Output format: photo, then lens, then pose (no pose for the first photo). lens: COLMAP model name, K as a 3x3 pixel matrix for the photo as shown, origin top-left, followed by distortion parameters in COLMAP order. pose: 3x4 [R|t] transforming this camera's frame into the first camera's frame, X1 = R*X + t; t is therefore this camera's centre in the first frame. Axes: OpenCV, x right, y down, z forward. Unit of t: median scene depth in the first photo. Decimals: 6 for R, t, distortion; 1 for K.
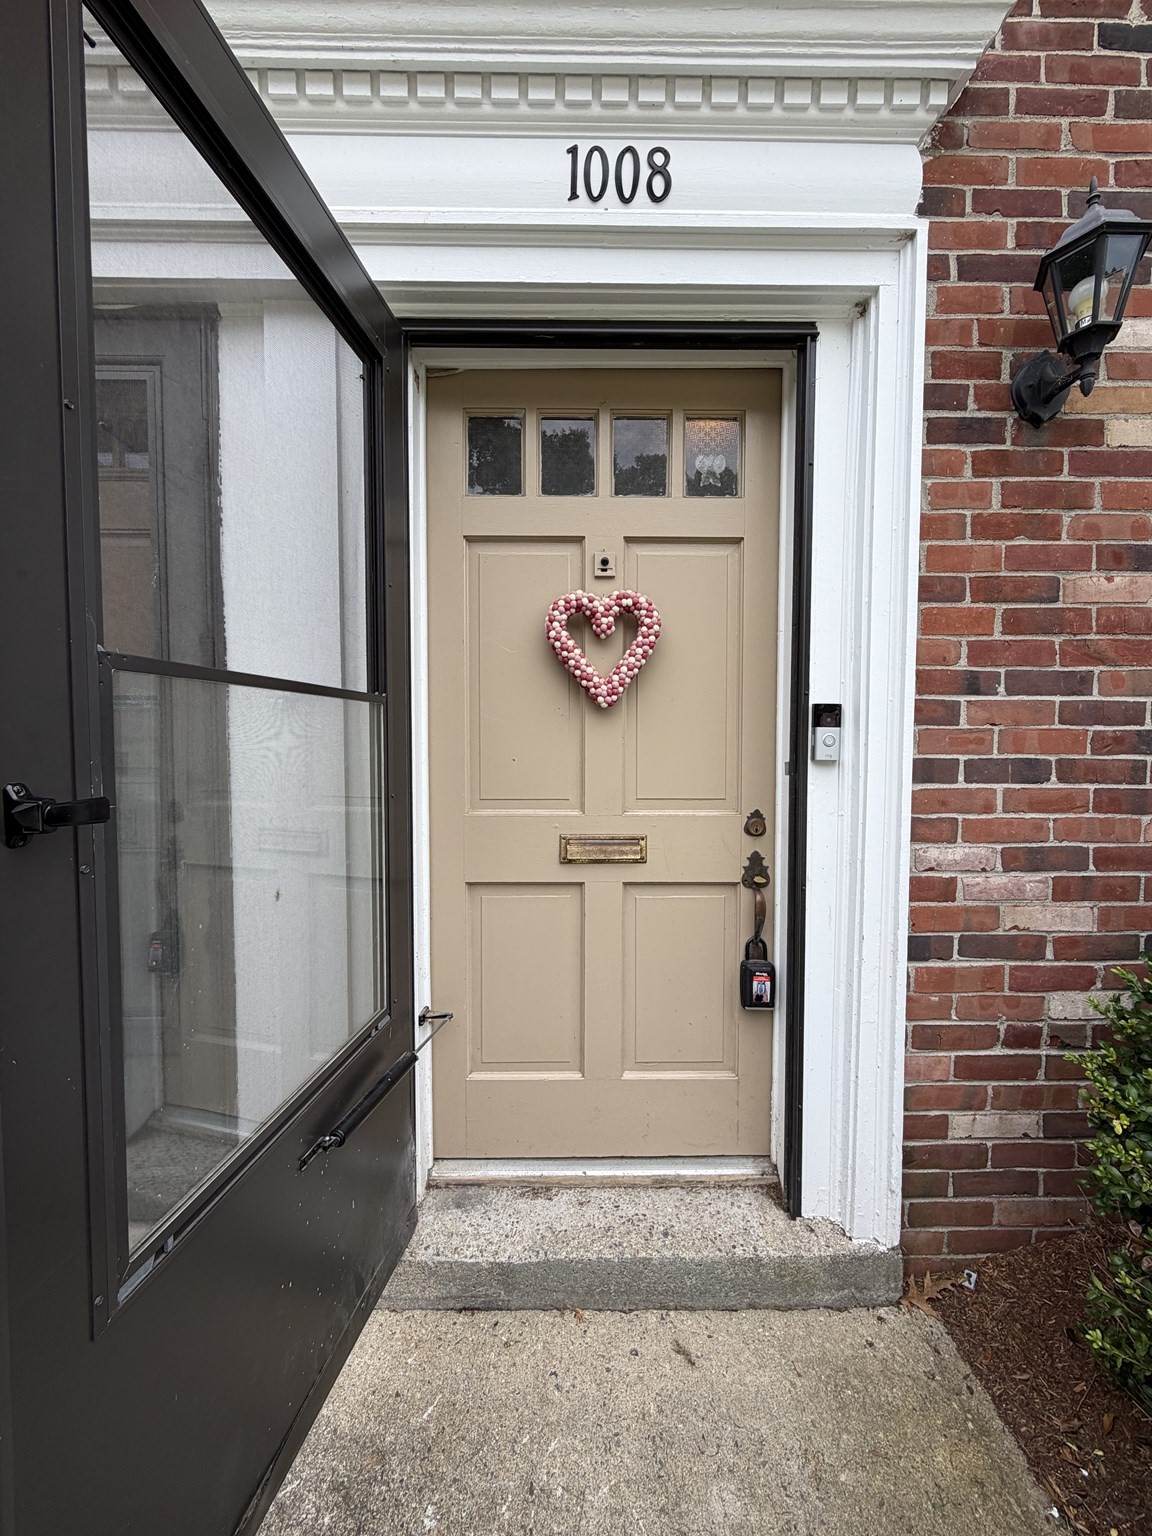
lens RADIAL K [[610.9, 0, 579.4], [0, 610.9, 767.2], [0, 0, 1]] dist [0.000565, -0.000023]
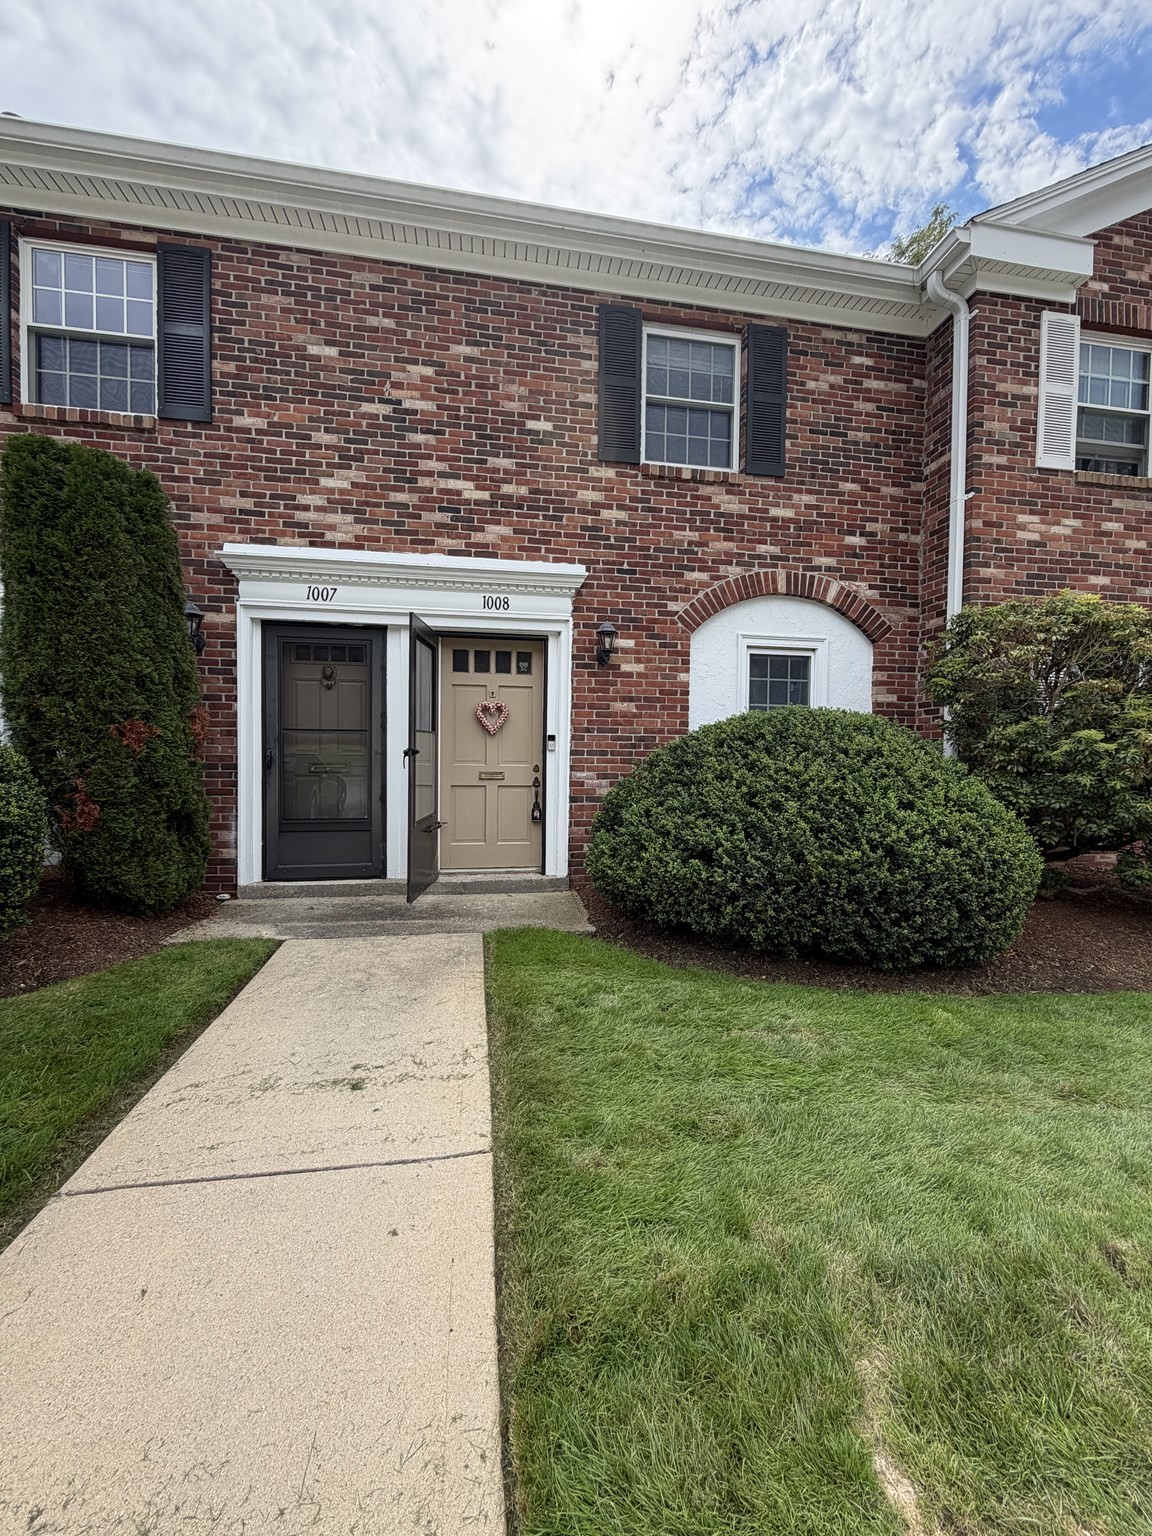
lens RADIAL K [[610.9, 0, 574.2], [0, 610.9, 756.2], [0, 0, 1]] dist [0.000565, -0.000023]
pose [[0.989237, 0.007344, 0.146139, -0.005230], [-0.004124, 0.999742, -0.022320, 0.112560], [-0.146265, 0.021477, 0.989012, -2.778824]]
